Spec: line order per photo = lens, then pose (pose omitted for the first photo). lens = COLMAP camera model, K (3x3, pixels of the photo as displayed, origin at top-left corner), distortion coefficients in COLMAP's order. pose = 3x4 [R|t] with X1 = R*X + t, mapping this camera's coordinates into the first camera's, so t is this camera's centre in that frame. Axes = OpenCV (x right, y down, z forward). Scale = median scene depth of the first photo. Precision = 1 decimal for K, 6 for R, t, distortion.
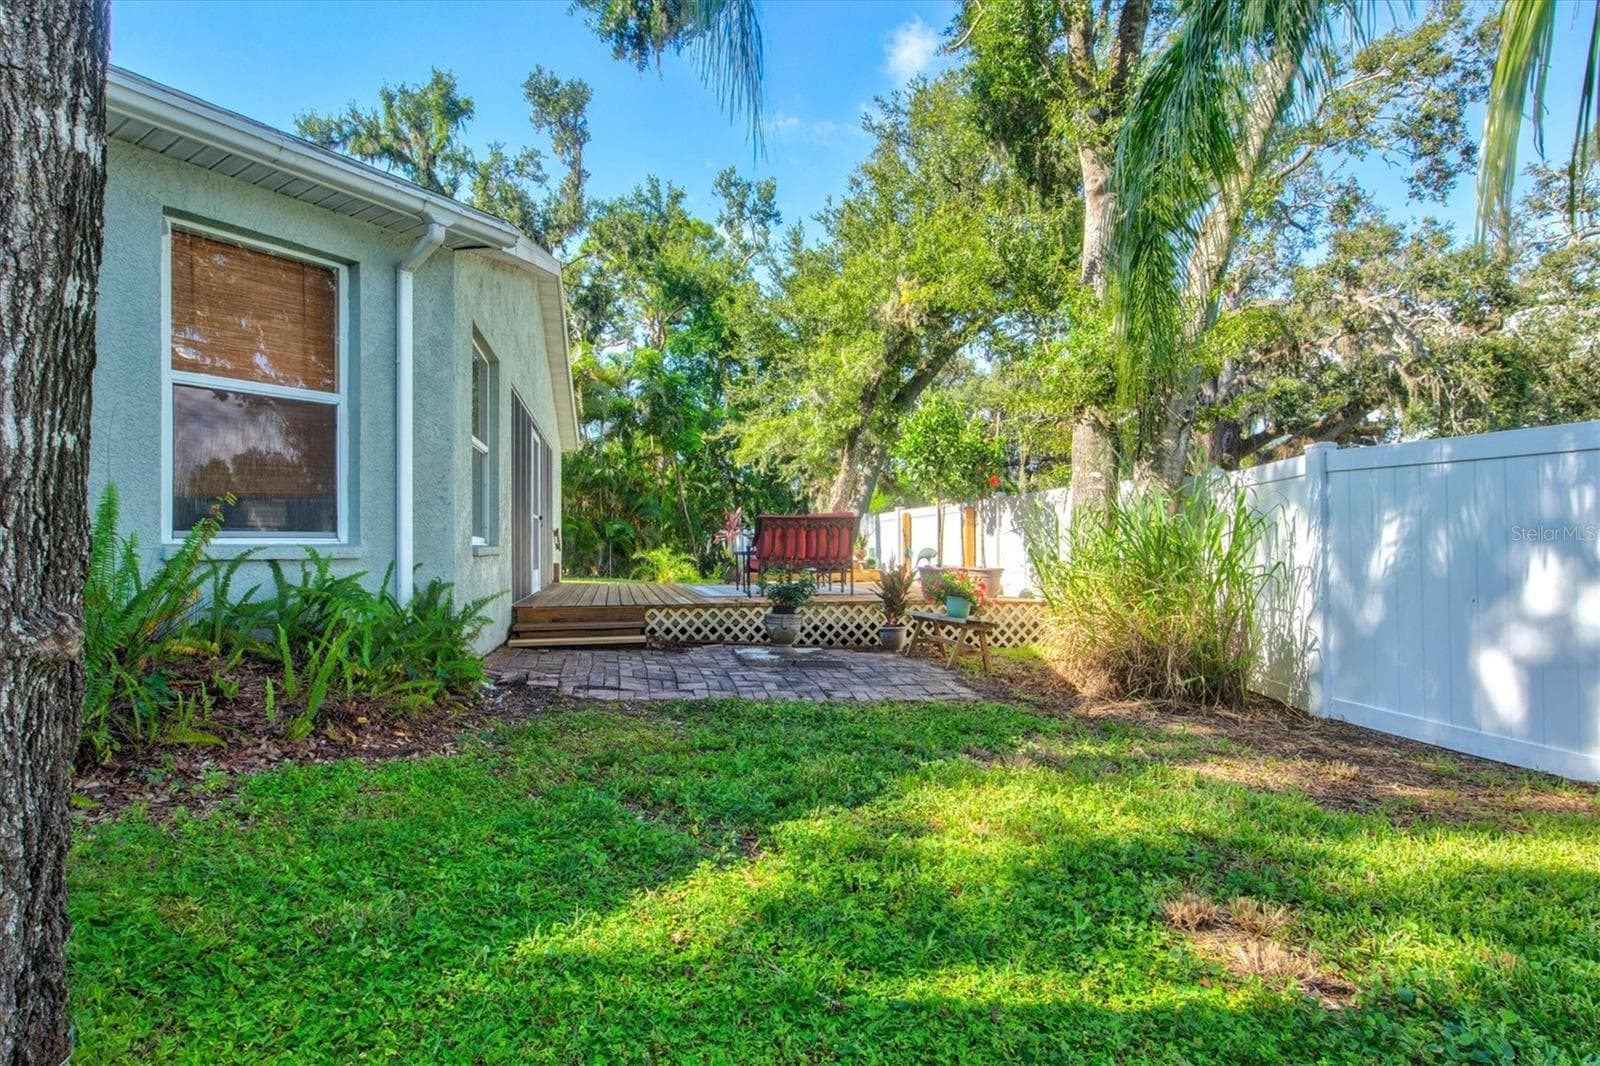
lens RADIAL K [[874.8, 0, 725.0], [0, 874.8, 535.1], [0, 0, 1]] dist [-0.033776, 0.001561]
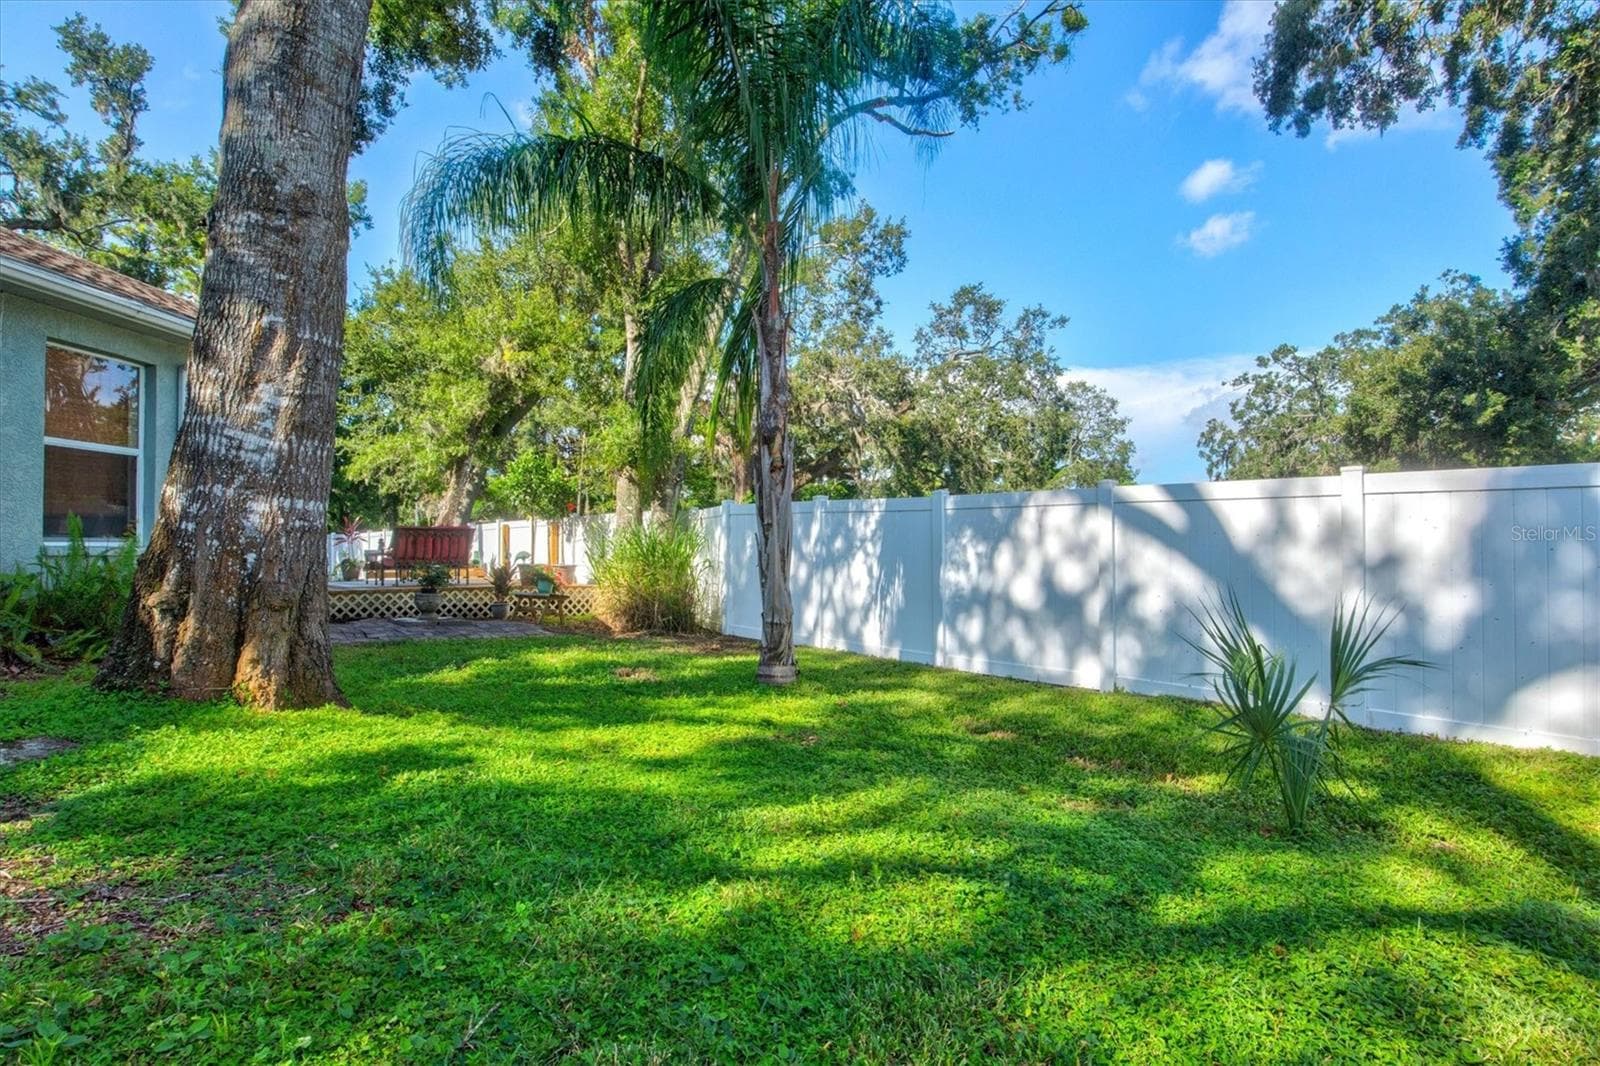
lens RADIAL K [[849.4, 0, 809.9], [0, 849.4, 537.4], [0, 0, 1]] dist [0.016299, 0.001515]
pose [[0.846638, 0.012874, 0.532014, -0.080228], [-0.011589, 0.999916, -0.005755, -0.003583], [-0.532043, -0.001293, 0.846716, -0.304383]]
